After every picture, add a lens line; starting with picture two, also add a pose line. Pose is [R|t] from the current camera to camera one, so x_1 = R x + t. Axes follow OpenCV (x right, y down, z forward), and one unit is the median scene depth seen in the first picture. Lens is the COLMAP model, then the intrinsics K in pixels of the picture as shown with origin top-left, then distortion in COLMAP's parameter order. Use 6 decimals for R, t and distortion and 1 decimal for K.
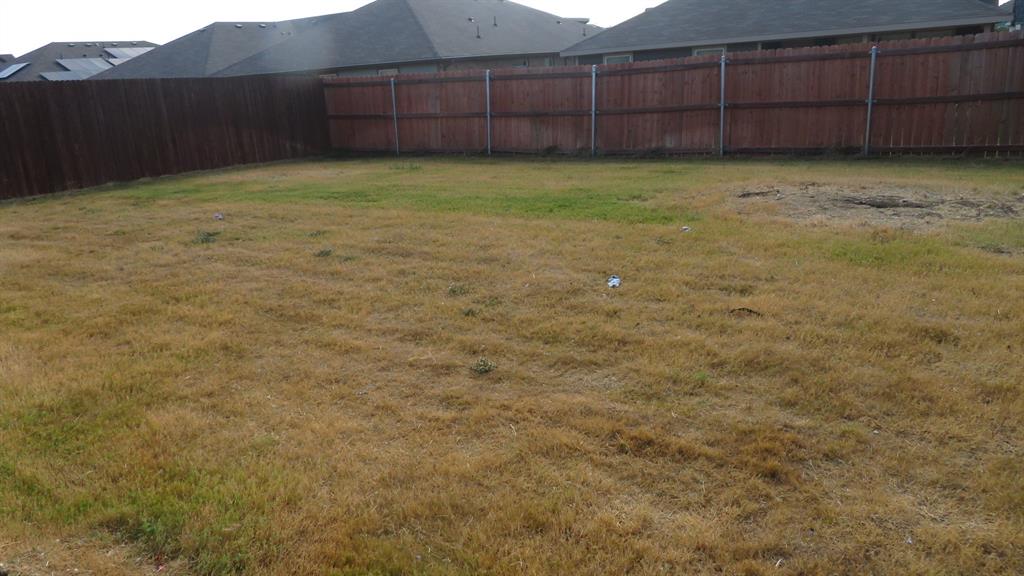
lens RADIAL K [[725.8, 0, 512.3], [0, 725.8, 287.7], [0, 0, 1]] dist [-0.021427, 0.006854]
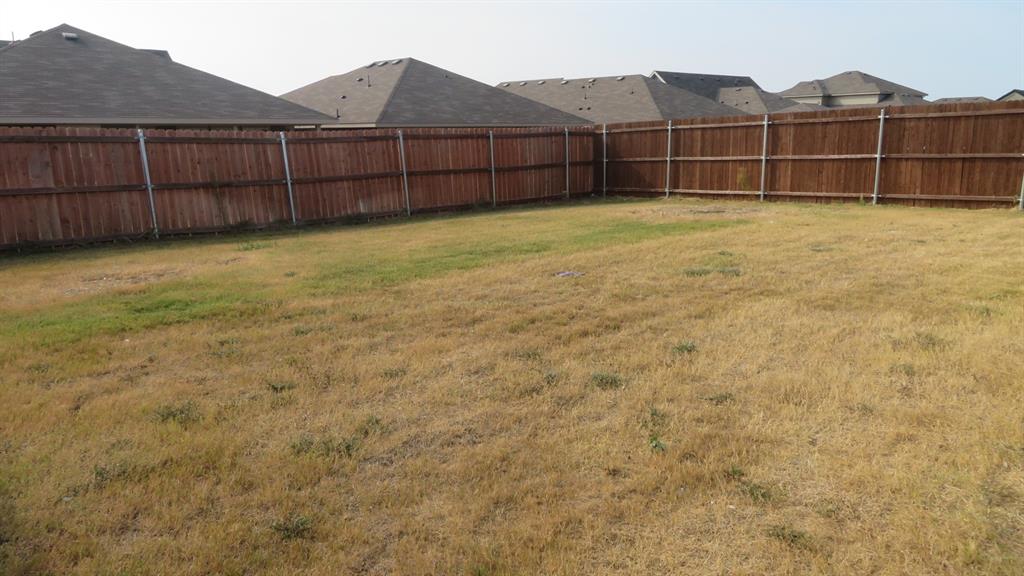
lens RADIAL K [[725.8, 0, 512.0], [0, 725.8, 287.5], [0, 0, 1]] dist [-0.021427, 0.006854]
pose [[0.277021, -0.130187, 0.952004, -0.731879], [0.268852, 0.961707, 0.053281, -0.086396], [-0.922485, 0.241188, 0.301414, 0.504735]]
